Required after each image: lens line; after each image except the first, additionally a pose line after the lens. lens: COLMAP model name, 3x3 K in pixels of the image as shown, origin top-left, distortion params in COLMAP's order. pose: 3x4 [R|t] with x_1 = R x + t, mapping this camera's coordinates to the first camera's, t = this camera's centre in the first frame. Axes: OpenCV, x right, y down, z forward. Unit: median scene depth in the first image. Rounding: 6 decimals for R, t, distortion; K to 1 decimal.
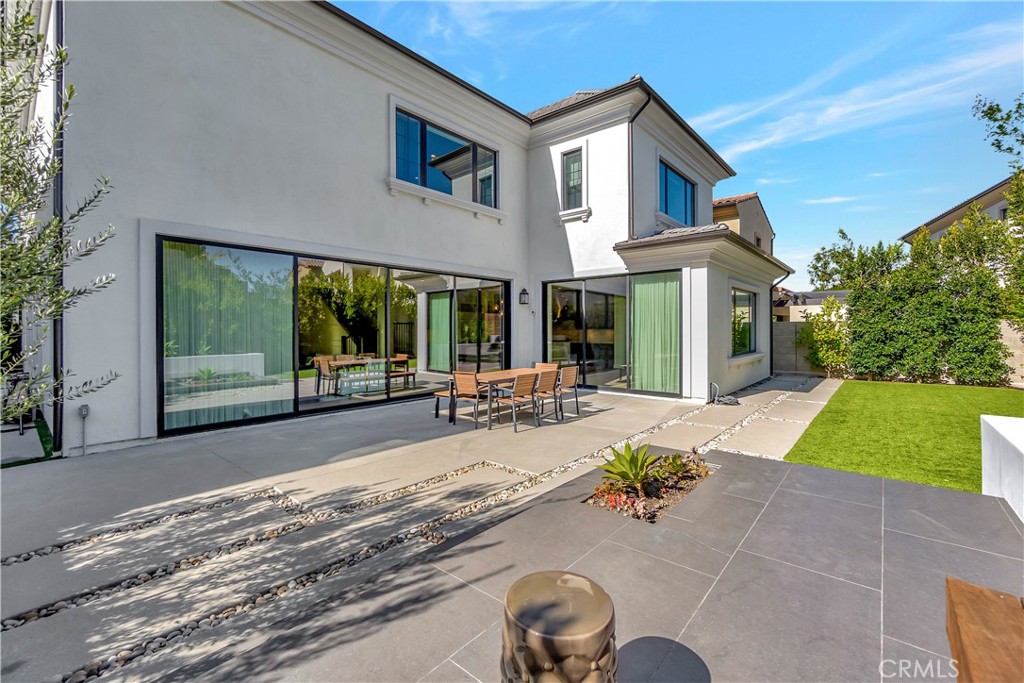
lens RADIAL K [[441.6, 0, 503.1], [0, 441.6, 335.3], [0, 0, 1]] dist [0.000355, 0.000992]
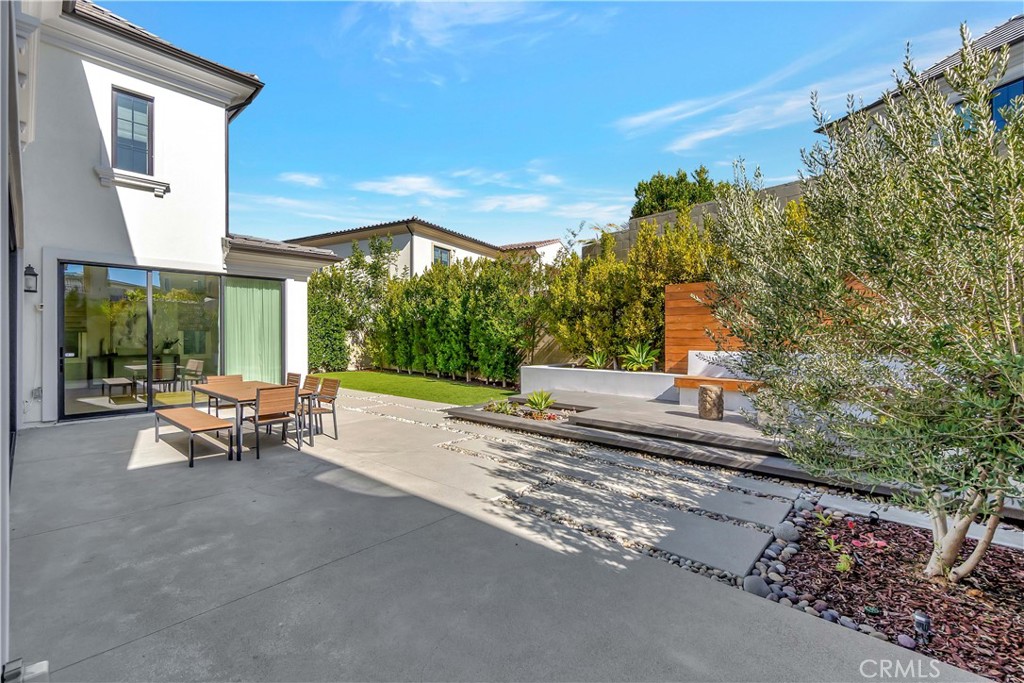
lens RADIAL K [[441.6, 0, 503.7], [0, 441.6, 337.9], [0, 0, 1]] dist [0.000355, 0.000992]
pose [[0.021141, 0.002663, 0.999773, -1.731533], [0.016480, 0.999860, -0.003012, 0.013452], [-0.999641, 0.016540, 0.021094, 1.134178]]
